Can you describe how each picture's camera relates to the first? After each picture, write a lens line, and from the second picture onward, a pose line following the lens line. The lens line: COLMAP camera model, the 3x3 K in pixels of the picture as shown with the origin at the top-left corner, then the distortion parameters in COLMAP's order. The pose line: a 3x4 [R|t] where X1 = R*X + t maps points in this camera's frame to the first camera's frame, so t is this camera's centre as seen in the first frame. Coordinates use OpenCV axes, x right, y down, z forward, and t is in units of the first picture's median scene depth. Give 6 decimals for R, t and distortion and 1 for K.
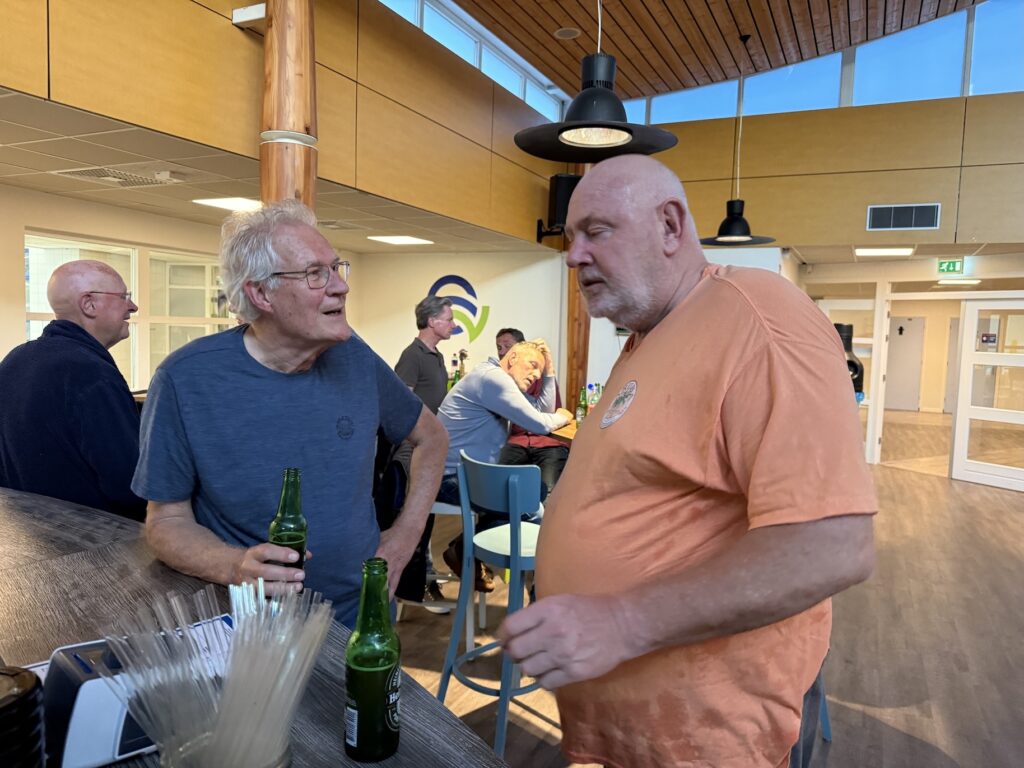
lens RADIAL K [[718.9, 0, 512.0], [0, 718.9, 384.0], [0, 0, 1]] dist [0.040142, -0.046566]
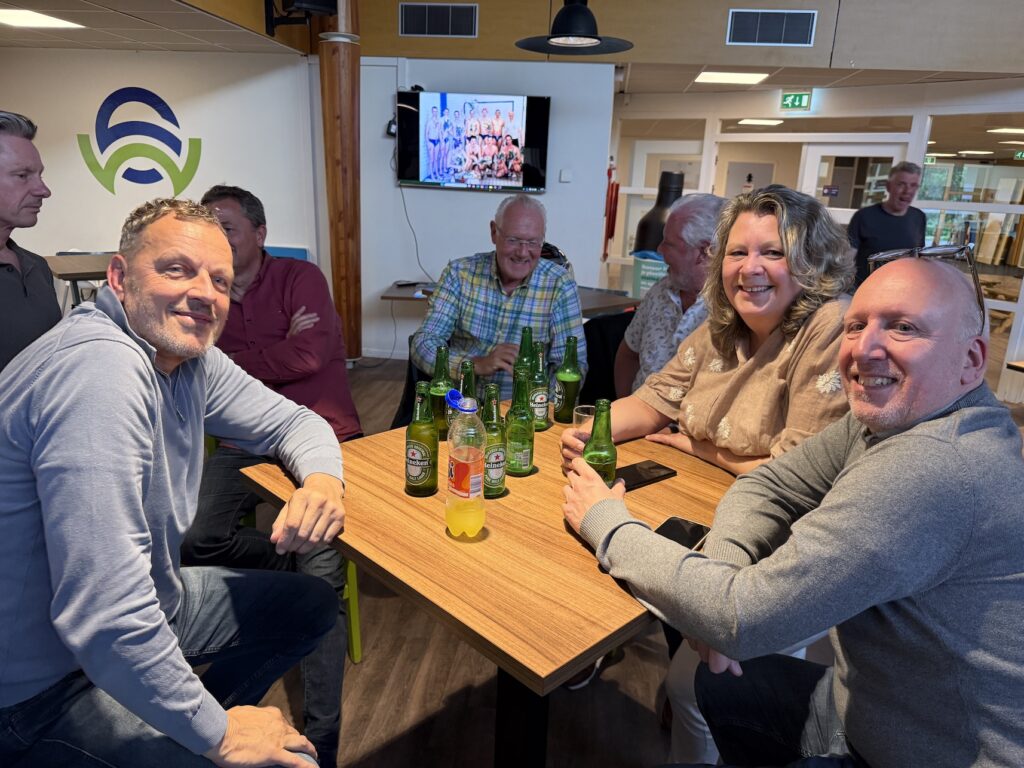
lens RADIAL K [[718.9, 0, 512.0], [0, 718.9, 384.0], [0, 0, 1]] dist [0.040142, -0.046566]
pose [[0.940467, -0.089870, 0.327789, 0.000866], [0.018425, 0.976472, 0.214856, -0.029527], [-0.339386, -0.196025, 0.919995, 0.279506]]
